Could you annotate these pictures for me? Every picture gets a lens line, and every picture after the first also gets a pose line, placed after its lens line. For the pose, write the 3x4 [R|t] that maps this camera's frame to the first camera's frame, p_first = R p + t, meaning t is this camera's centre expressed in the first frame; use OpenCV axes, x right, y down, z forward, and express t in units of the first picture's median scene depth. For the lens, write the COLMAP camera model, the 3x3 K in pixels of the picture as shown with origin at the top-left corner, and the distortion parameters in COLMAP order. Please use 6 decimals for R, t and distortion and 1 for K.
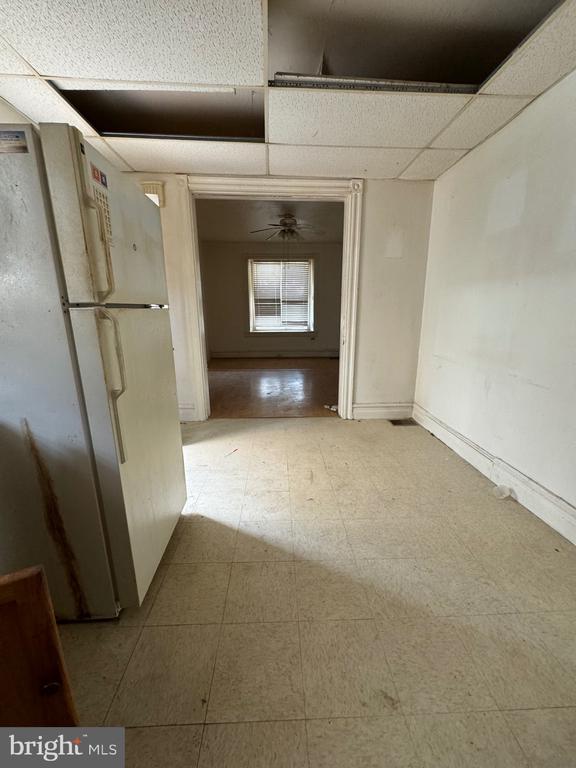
lens RADIAL K [[308.4, 0, 288.0], [0, 308.4, 384.0], [0, 0, 1]] dist [-0.001099, -0.000050]
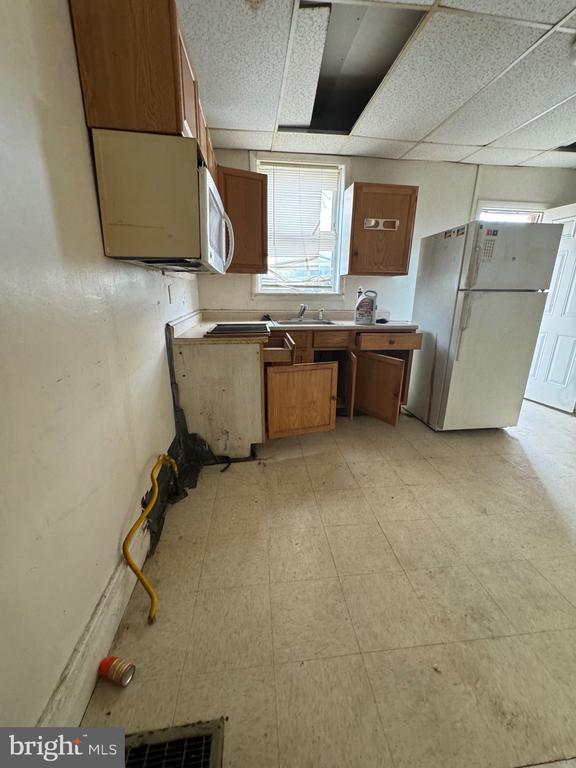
lens RADIAL K [[308.4, 0, 288.0], [0, 308.4, 384.0], [0, 0, 1]] dist [-0.001099, -0.000050]
pose [[0.064651, 0.289235, -0.955073, 1.657454], [-0.246507, 0.932043, 0.265574, 0.126486], [0.966982, 0.218263, 0.131556, -0.478027]]
